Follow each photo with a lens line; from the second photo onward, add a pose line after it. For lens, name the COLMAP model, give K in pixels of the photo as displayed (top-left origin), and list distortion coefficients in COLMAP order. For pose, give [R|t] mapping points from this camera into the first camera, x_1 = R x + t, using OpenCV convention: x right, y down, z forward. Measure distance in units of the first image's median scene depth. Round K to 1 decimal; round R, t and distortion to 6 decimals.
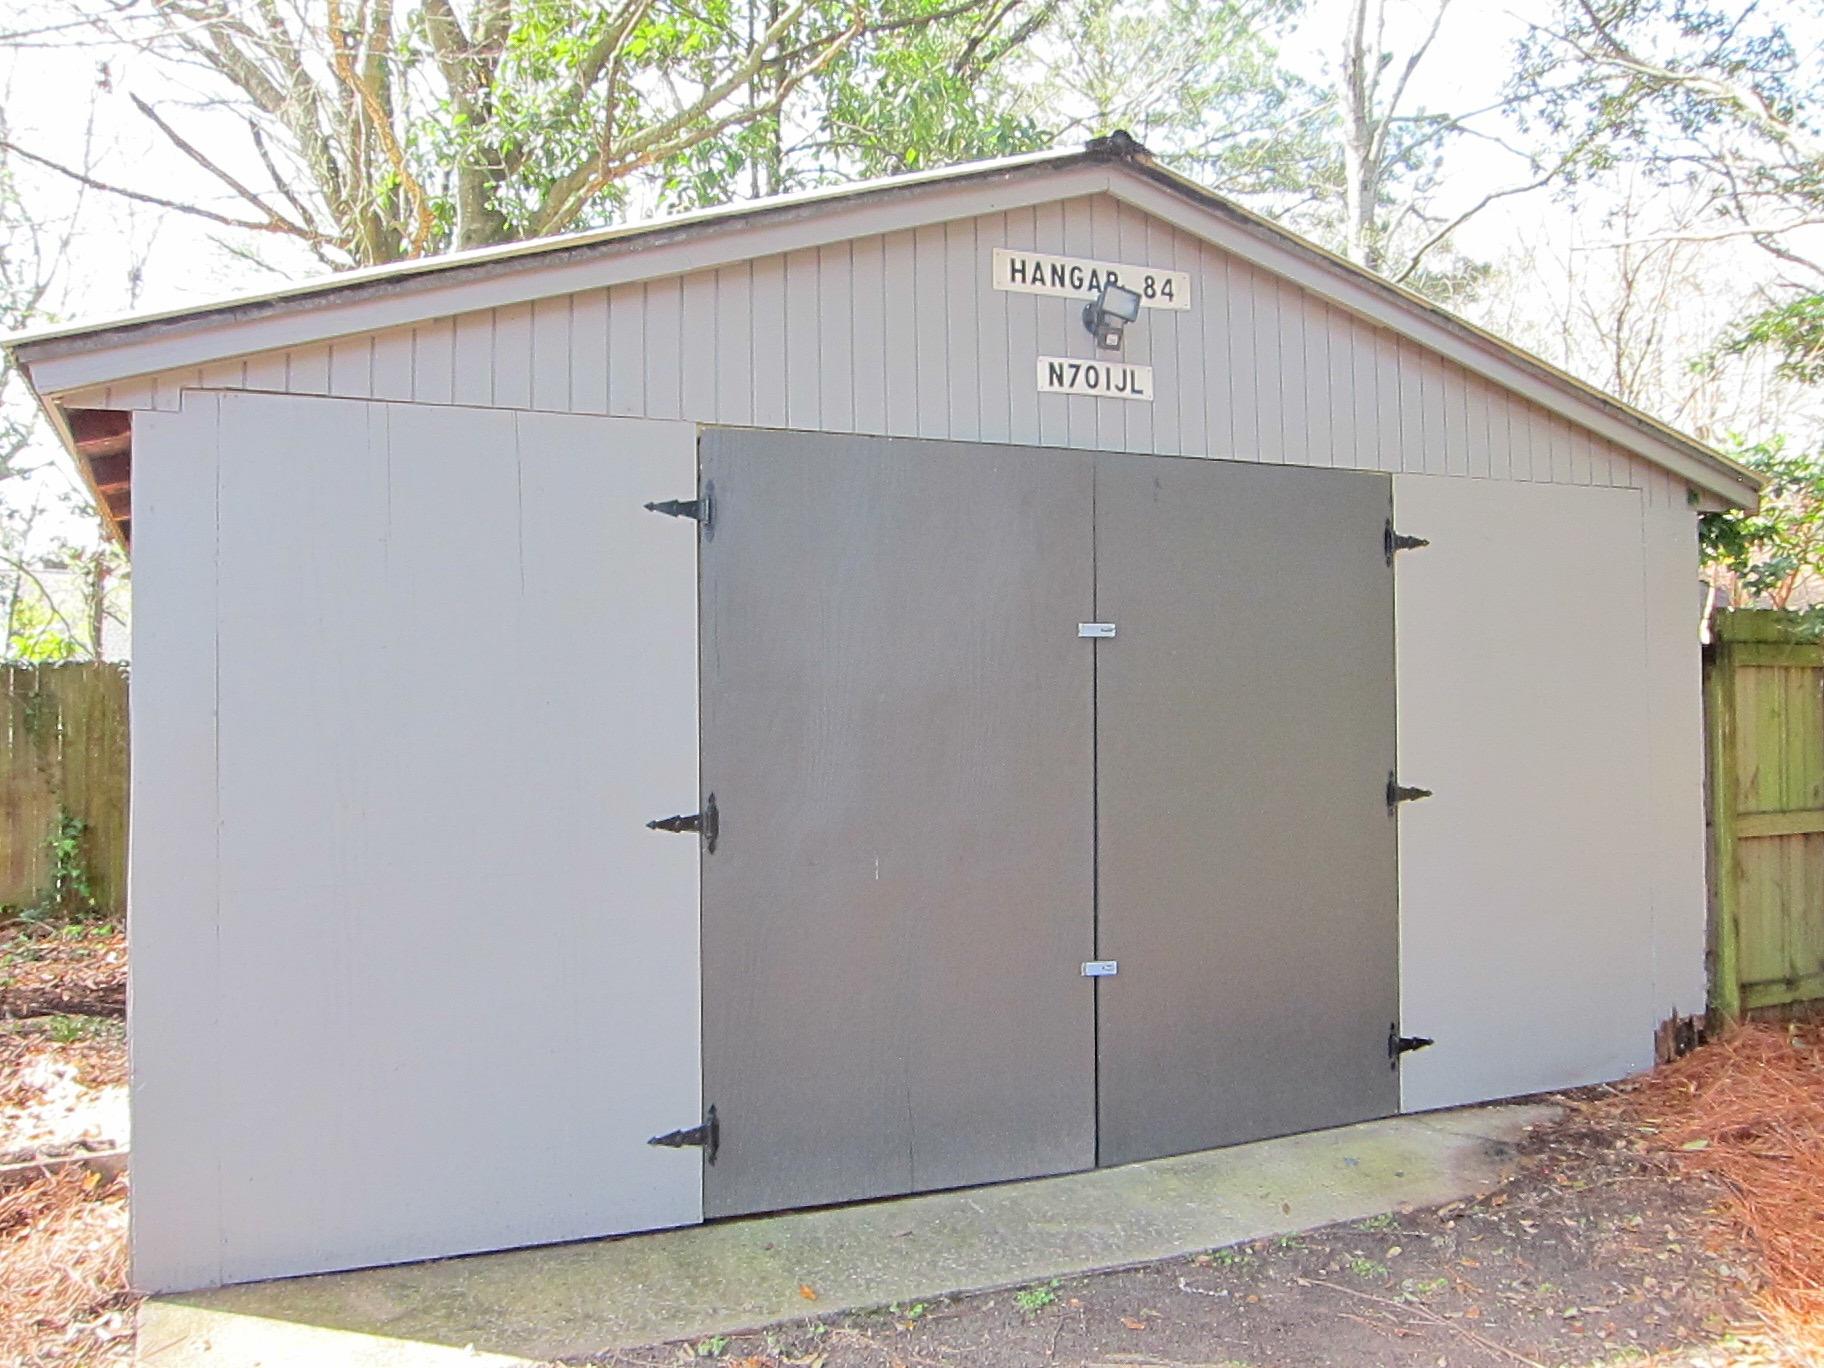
lens RADIAL K [[1552.1, 0, 915.2], [0, 1552.1, 682.9], [0, 0, 1]] dist [-0.044771, 0.014520]
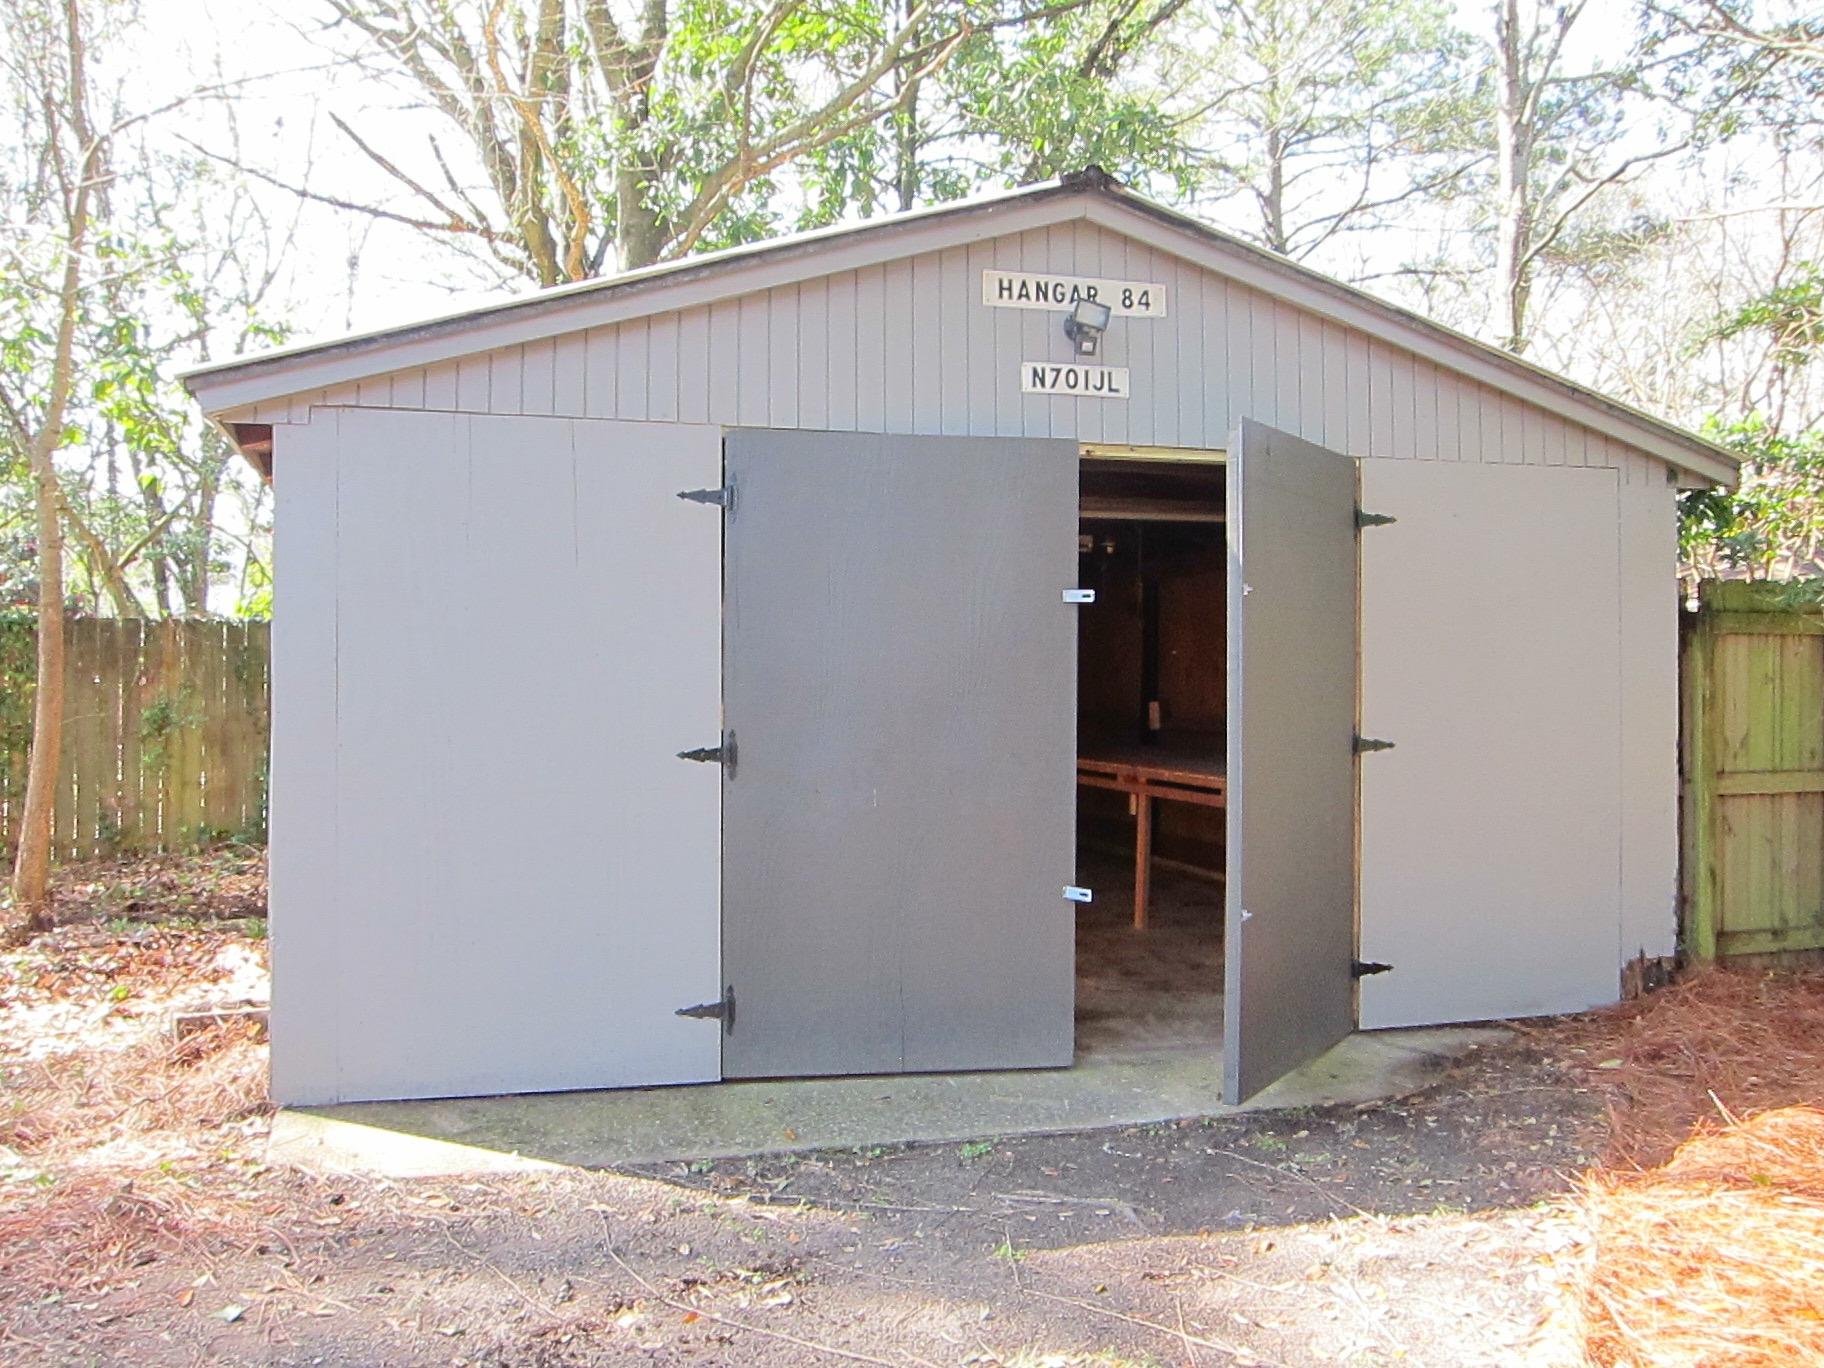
lens RADIAL K [[1552.1, 0, 909.7], [0, 1552.1, 681.6], [0, 0, 1]] dist [-0.044771, 0.014520]
pose [[0.991335, 0.011417, -0.130858, 0.145775], [-0.008431, 0.999692, 0.023350, 0.002609], [0.131084, -0.022044, 0.991126, -0.164663]]
